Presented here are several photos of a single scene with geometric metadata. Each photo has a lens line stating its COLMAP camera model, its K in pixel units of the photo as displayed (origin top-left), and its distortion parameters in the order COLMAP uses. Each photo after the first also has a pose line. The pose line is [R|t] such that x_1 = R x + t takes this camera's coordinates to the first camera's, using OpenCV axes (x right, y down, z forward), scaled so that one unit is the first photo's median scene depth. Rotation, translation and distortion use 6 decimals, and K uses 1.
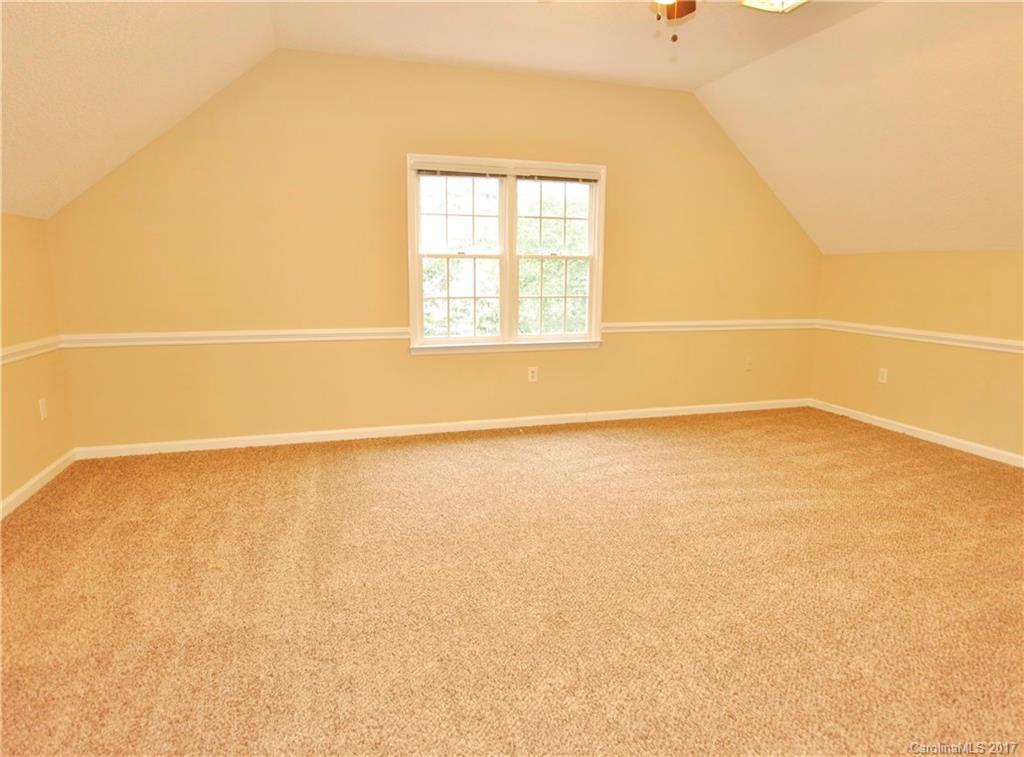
lens RADIAL K [[608.1, 0, 511.1], [0, 608.1, 380.5], [0, 0, 1]] dist [-0.014610, 0.008433]
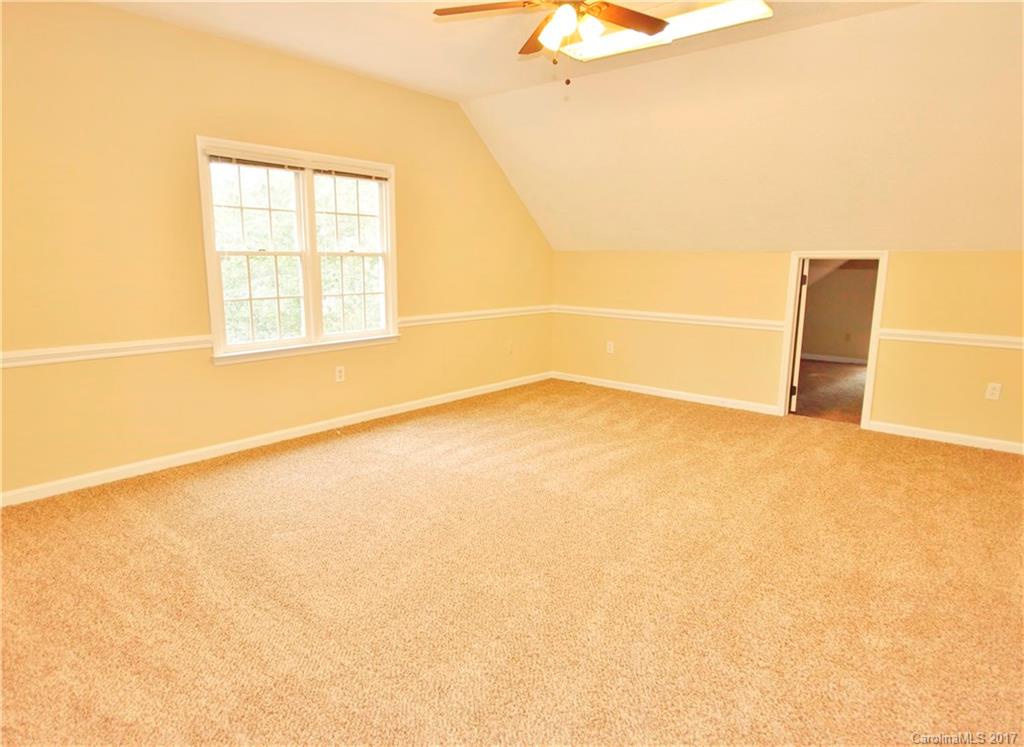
lens RADIAL K [[617.6, 0, 512.3], [0, 617.6, 371.9], [0, 0, 1]] dist [-0.015213, 0.006274]
pose [[0.841164, -0.097609, 0.531898, -0.280747], [0.094990, 0.994952, 0.032363, -0.020916], [-0.532372, 0.023302, 0.846190, 0.017253]]
